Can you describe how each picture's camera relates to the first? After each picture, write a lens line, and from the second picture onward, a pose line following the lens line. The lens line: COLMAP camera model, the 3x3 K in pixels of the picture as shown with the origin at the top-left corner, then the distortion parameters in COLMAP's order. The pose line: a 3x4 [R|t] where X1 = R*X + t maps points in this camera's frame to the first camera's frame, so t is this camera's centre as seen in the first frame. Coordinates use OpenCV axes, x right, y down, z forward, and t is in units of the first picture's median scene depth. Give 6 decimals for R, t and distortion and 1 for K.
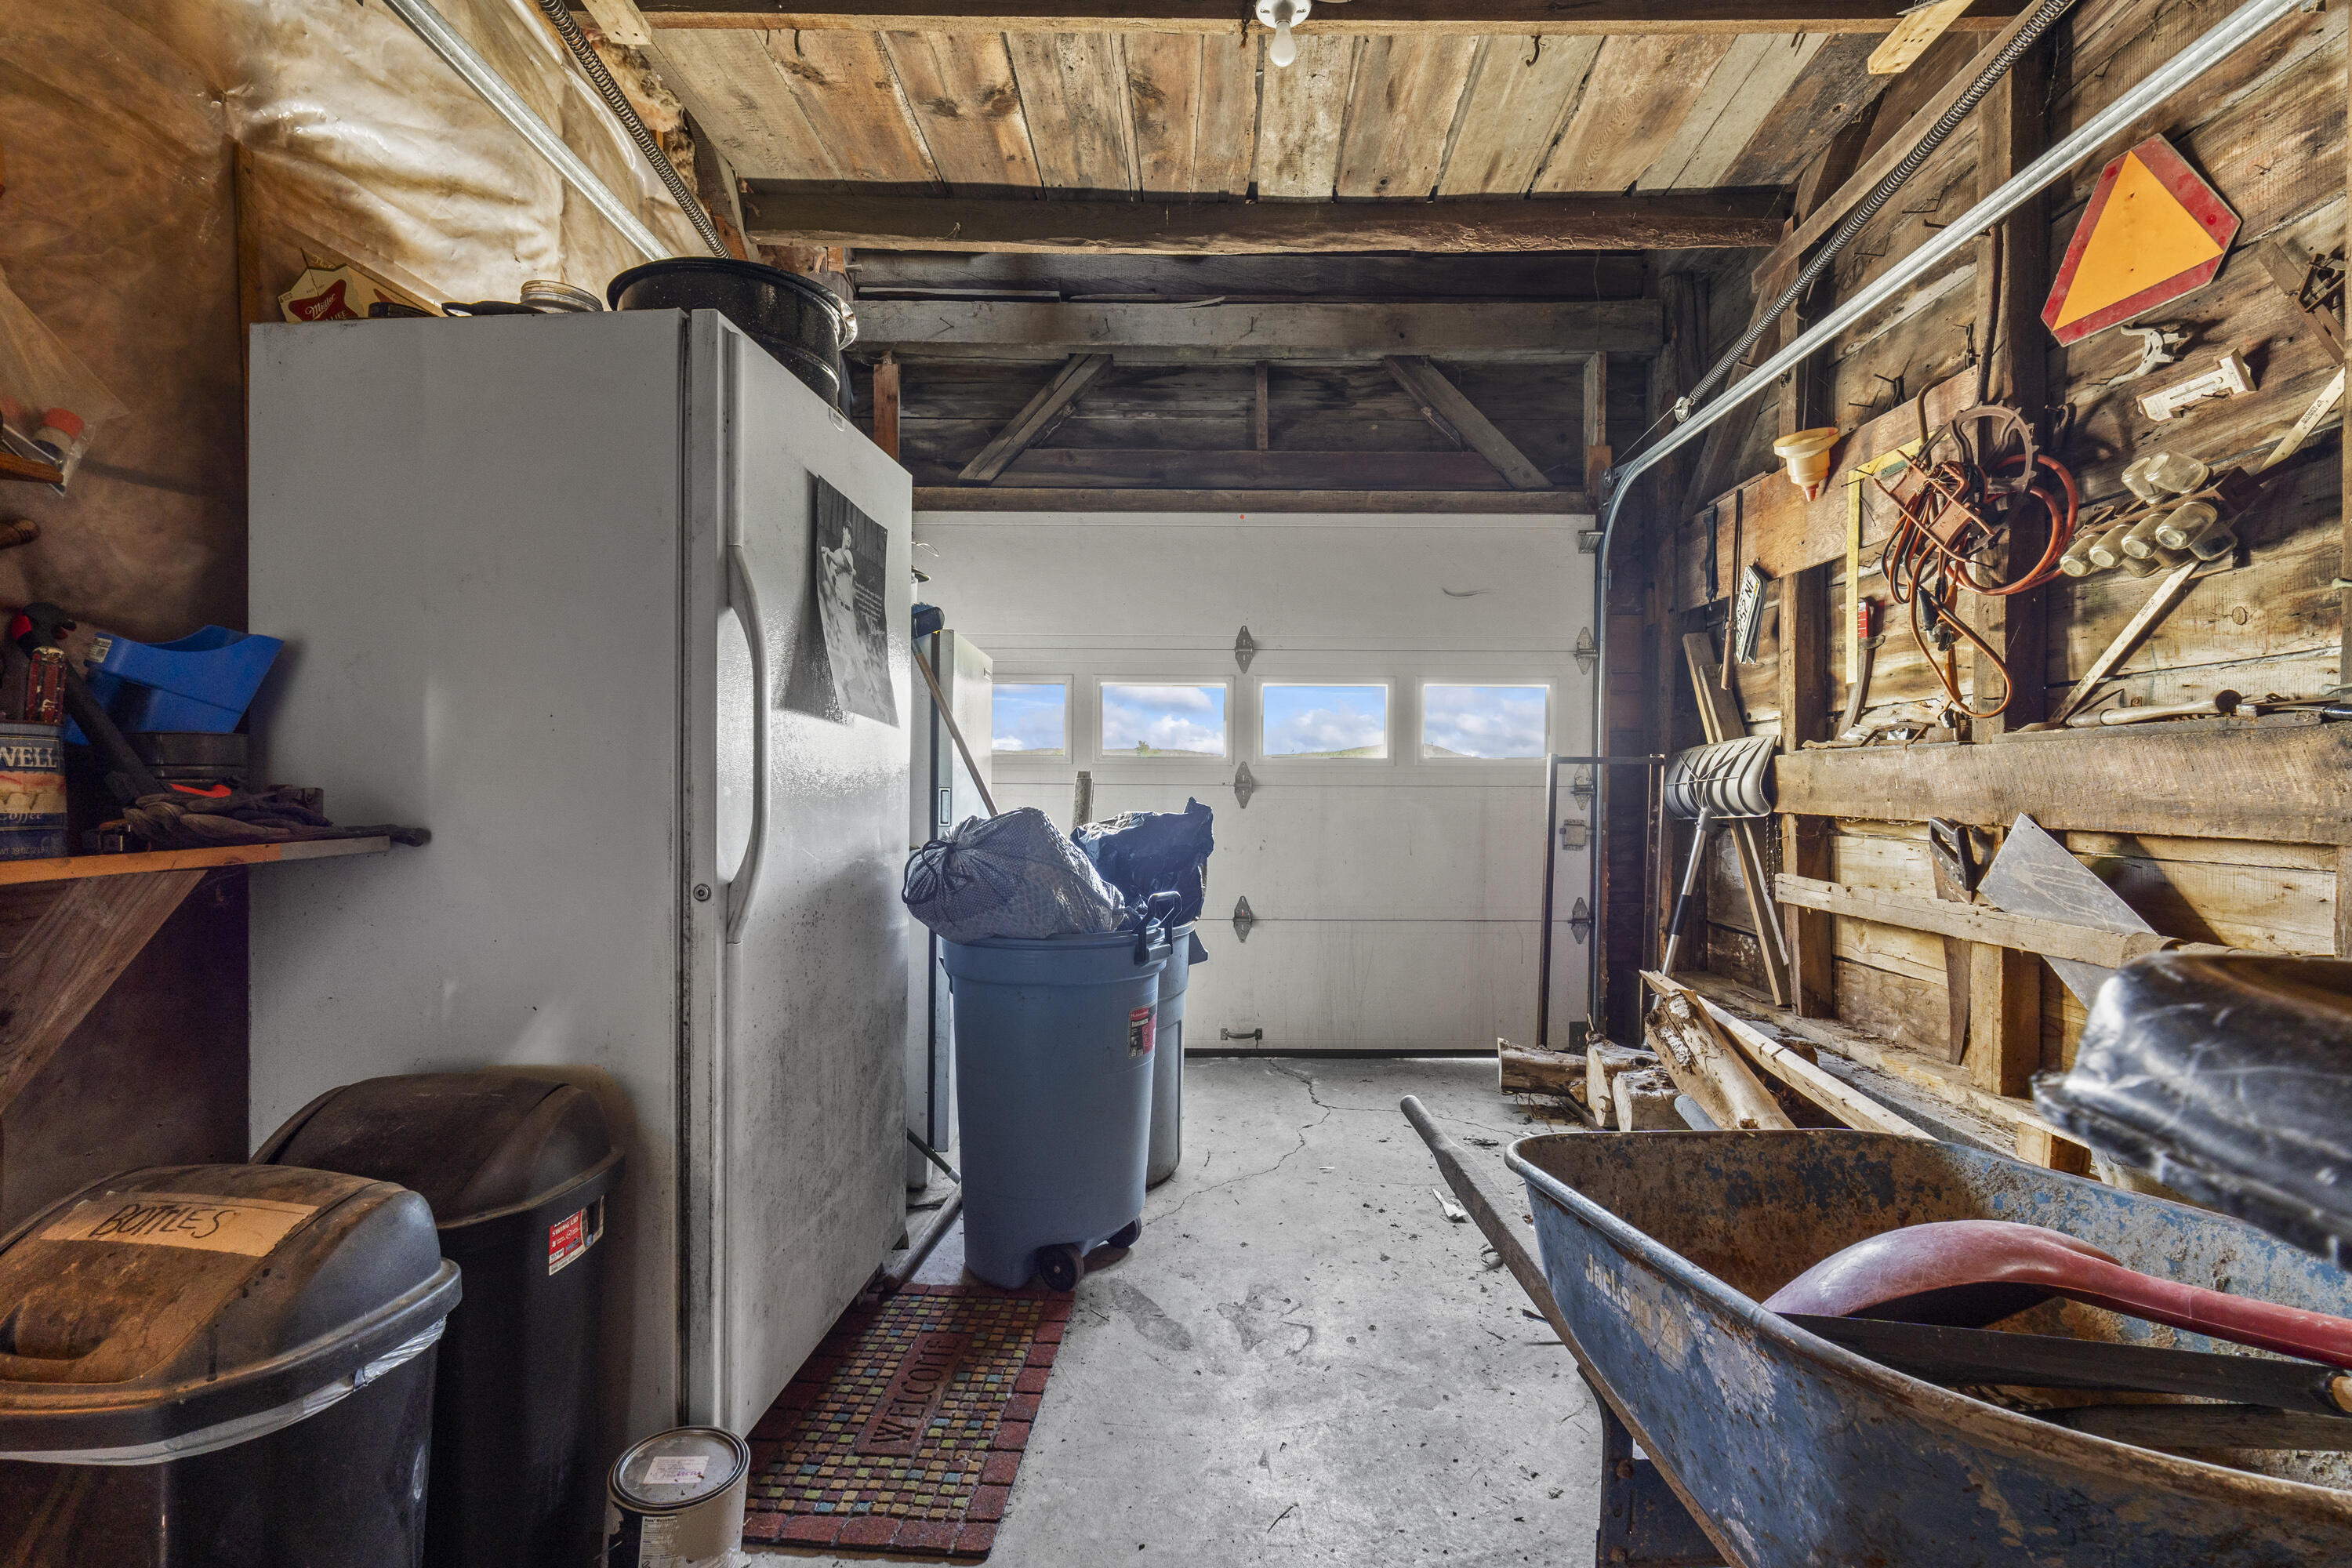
lens RADIAL K [[1021.2, 0, 1180.9], [0, 1021.2, 802.8], [0, 0, 1]] dist [-0.000738, 0.000114]
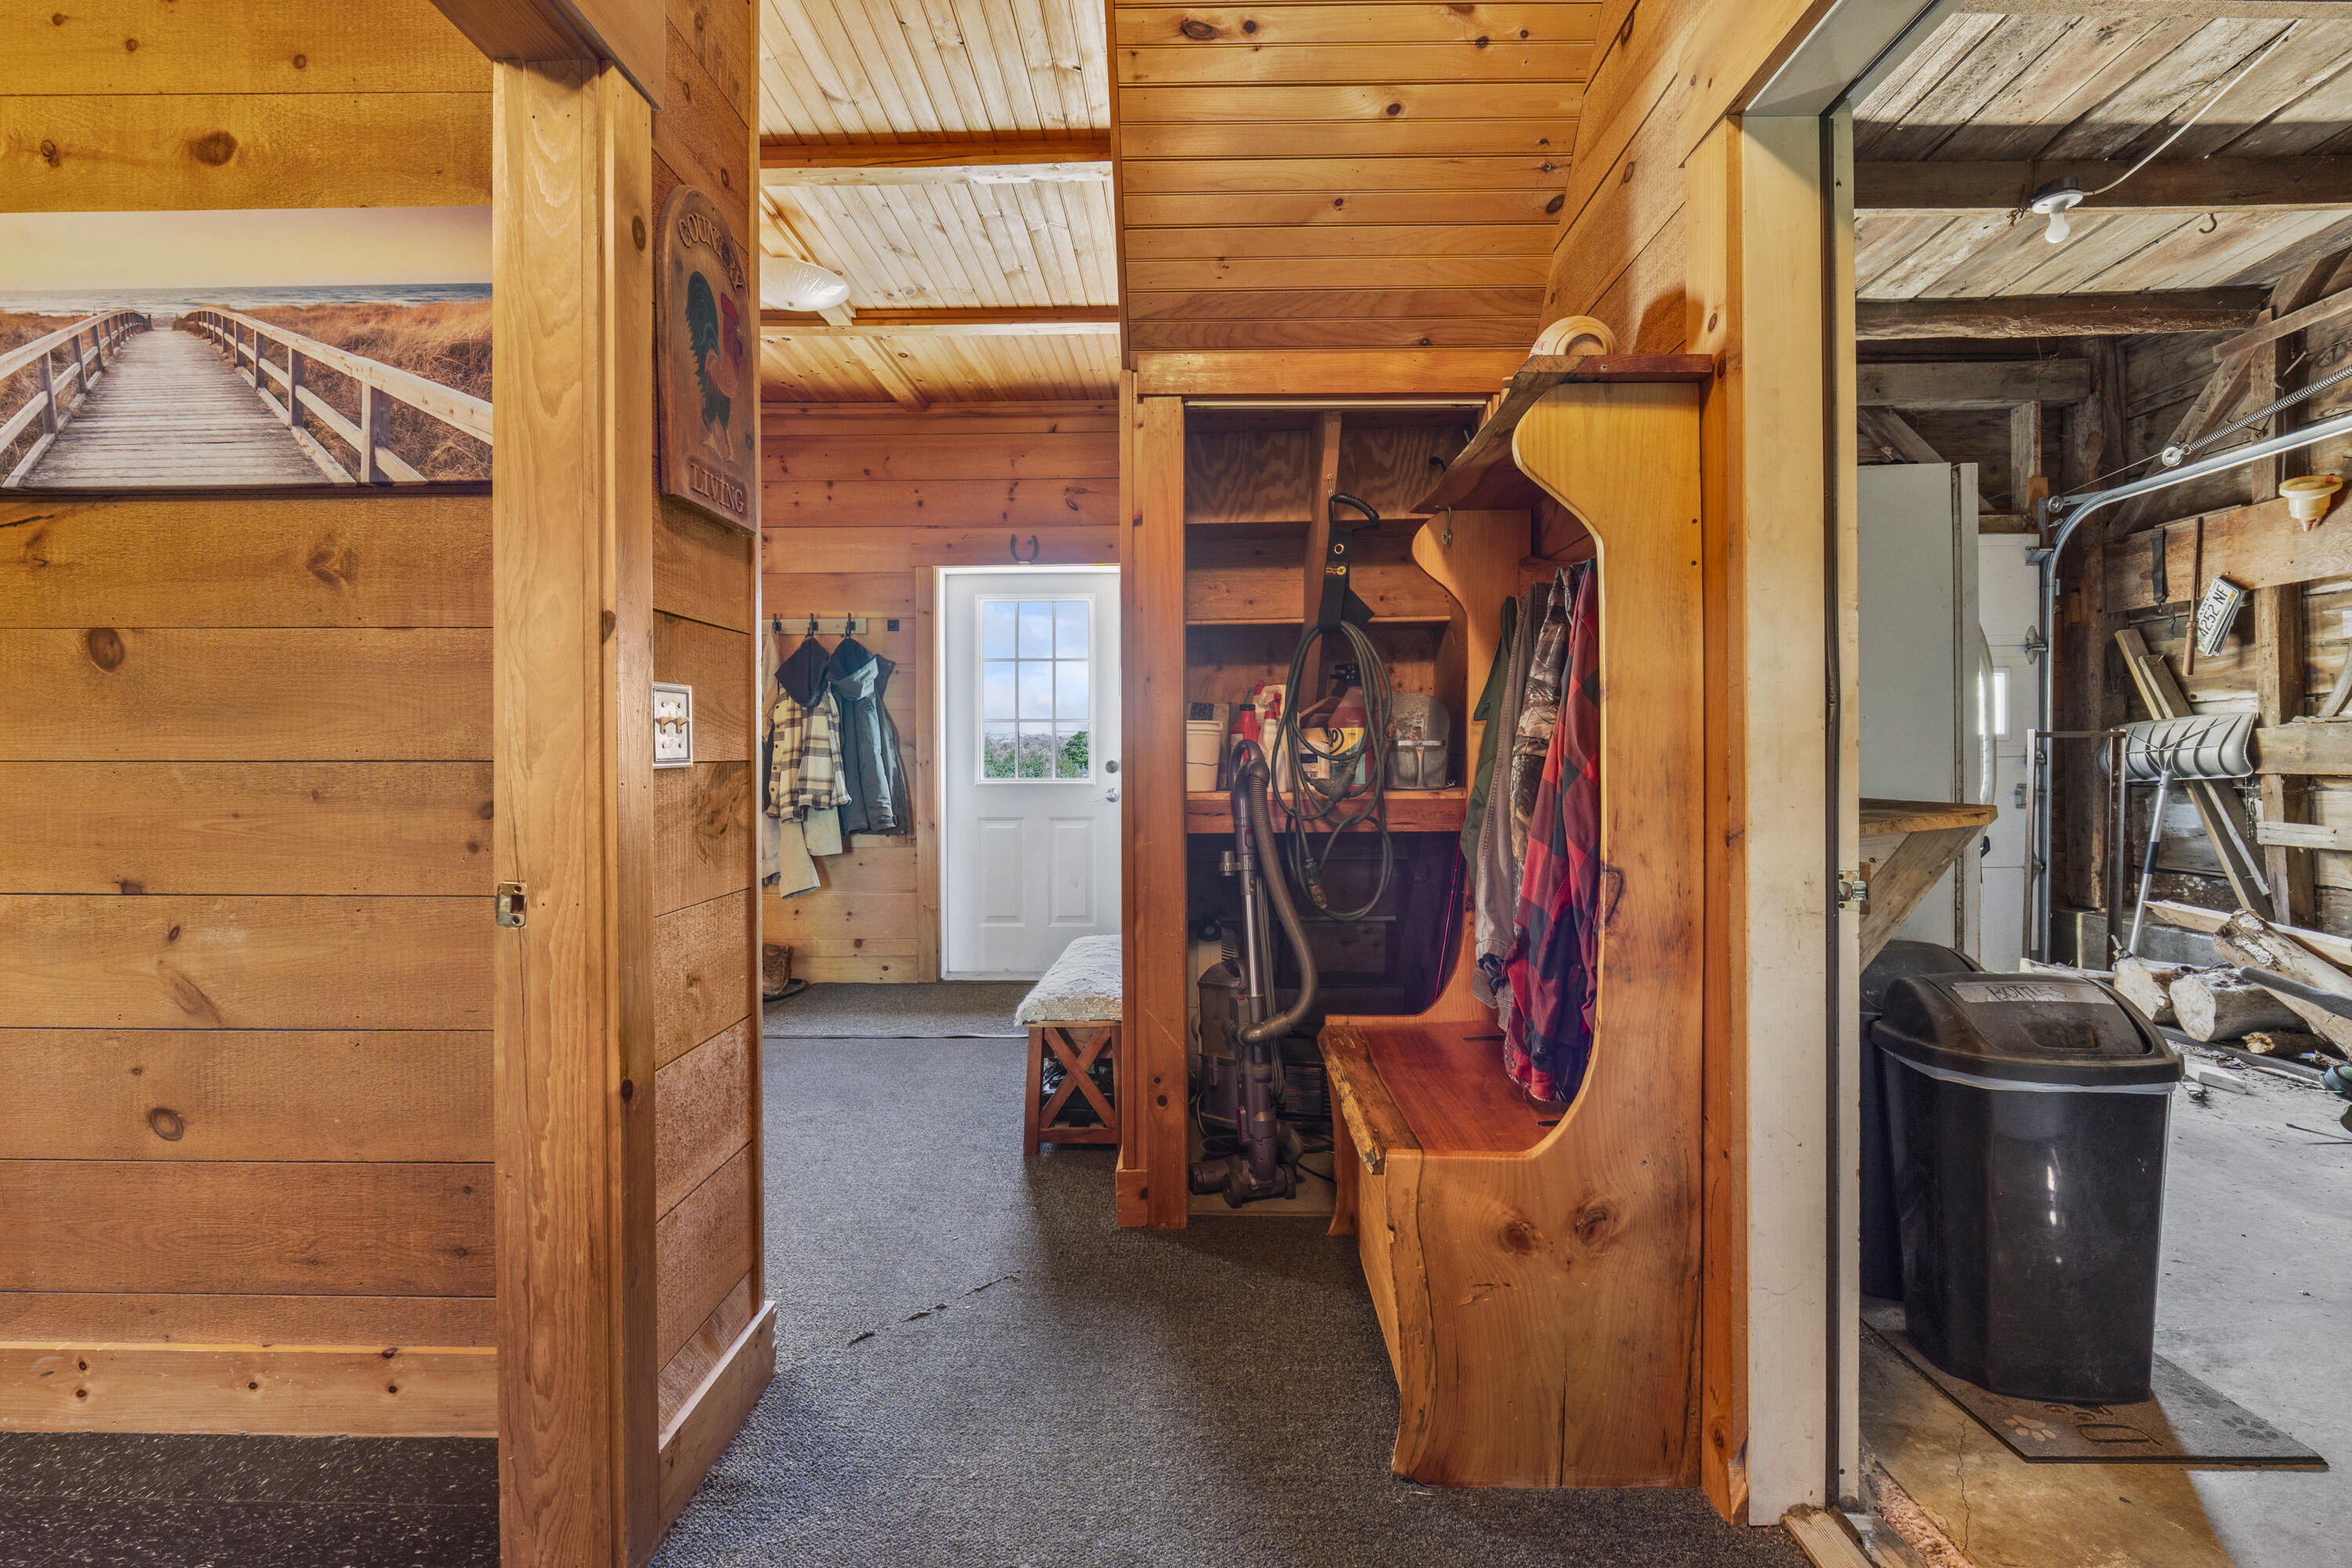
lens RADIAL K [[1023.1, 0, 1184.4], [0, 1023.1, 774.3], [0, 0, 1]] dist [-0.009715, 0.000630]
pose [[0.999831, -0.018068, -0.003465, -0.739021], [0.018035, 0.999793, -0.009410, -0.001724], [0.003634, 0.009346, 0.999950, -0.259453]]
